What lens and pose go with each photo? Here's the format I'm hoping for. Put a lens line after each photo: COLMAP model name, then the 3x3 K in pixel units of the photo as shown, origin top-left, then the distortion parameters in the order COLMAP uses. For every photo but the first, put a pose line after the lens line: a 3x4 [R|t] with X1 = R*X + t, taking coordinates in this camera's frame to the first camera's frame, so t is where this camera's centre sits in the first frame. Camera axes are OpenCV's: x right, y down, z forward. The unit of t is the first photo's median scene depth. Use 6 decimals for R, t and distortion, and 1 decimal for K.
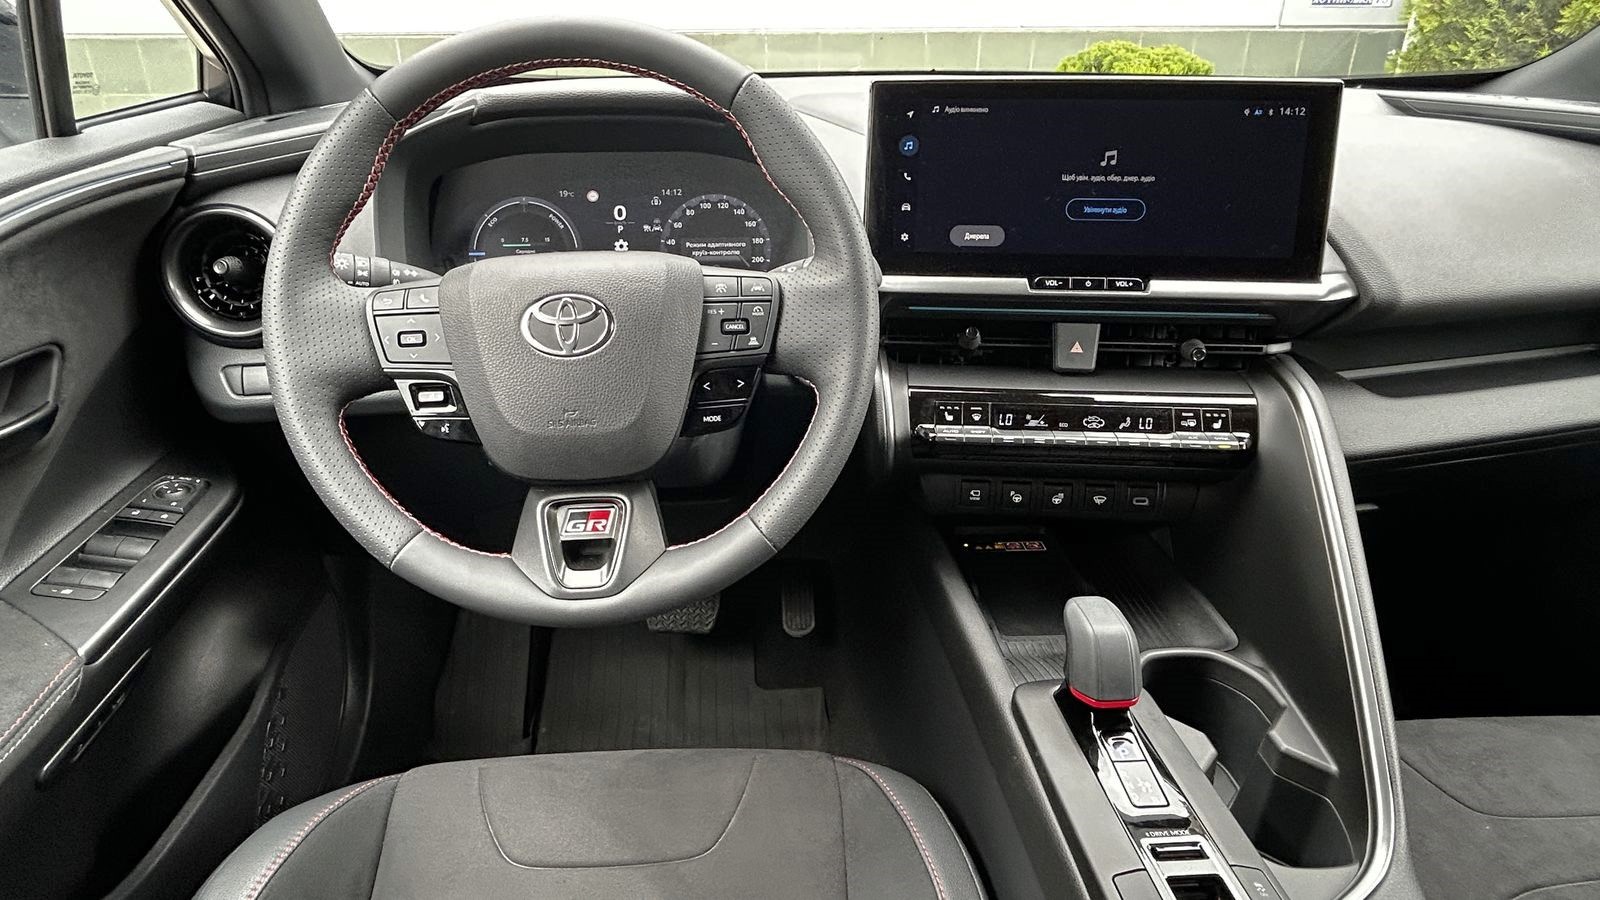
lens RADIAL K [[883.9, 0, 793.9], [0, 883.9, 393.4], [0, 0, 1]] dist [-0.001382, -0.000962]
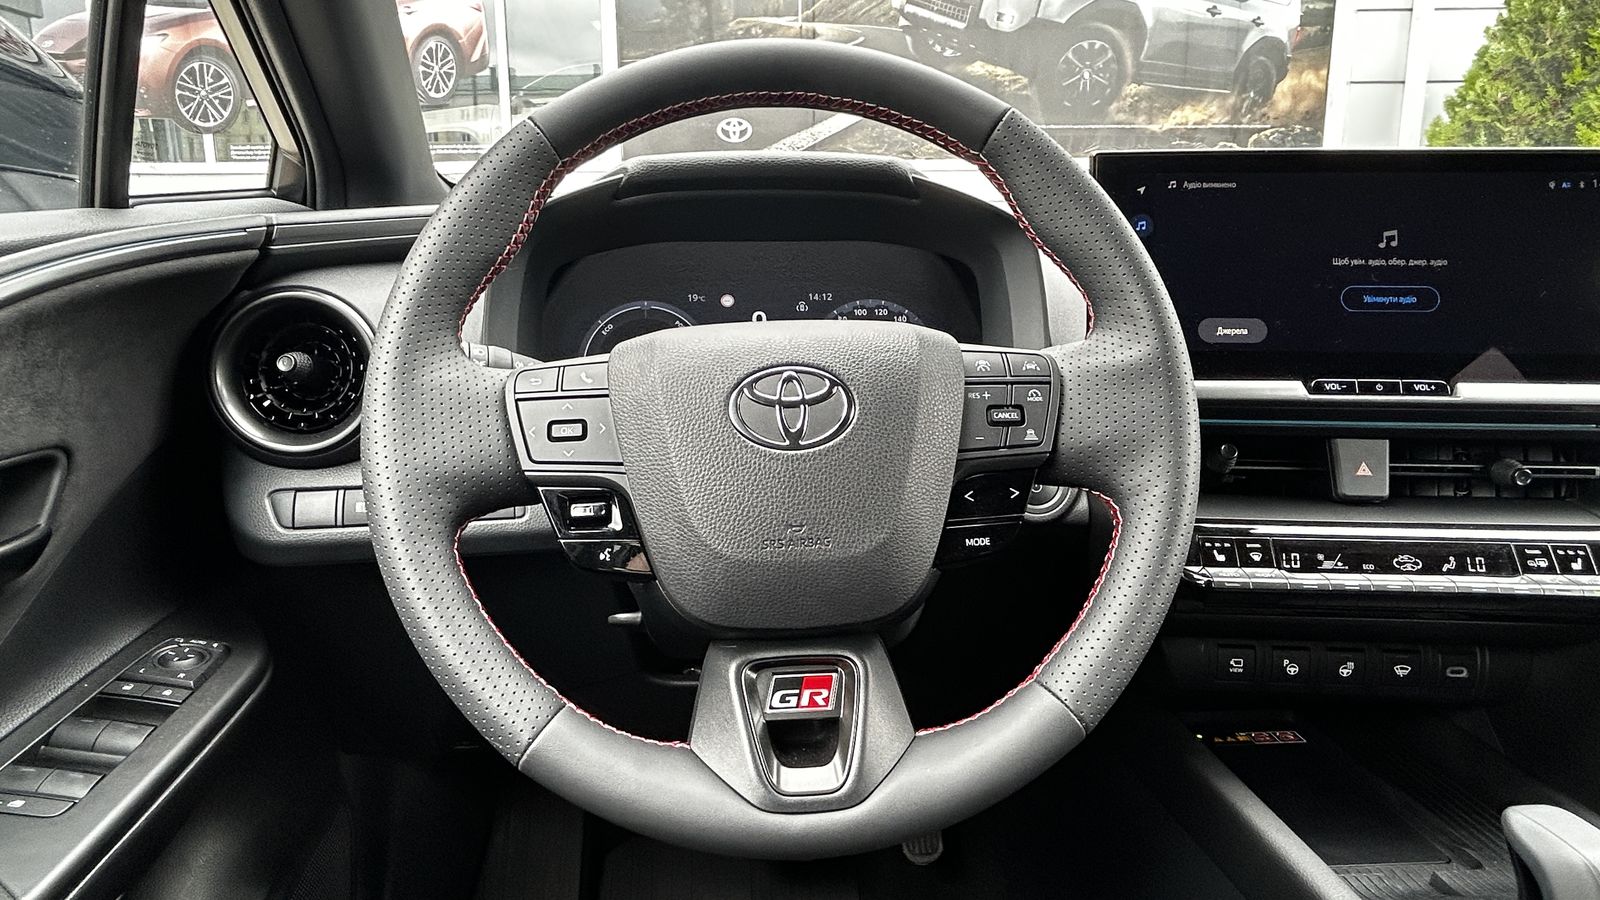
lens RADIAL K [[883.9, 0, 793.9], [0, 883.9, 393.4], [0, 0, 1]] dist [-0.001382, -0.000962]
pose [[0.999732, 0.006165, 0.022332, -0.221145], [-0.001204, 0.976464, -0.215679, 0.056221], [-0.023136, 0.215595, 0.976209, 0.231875]]
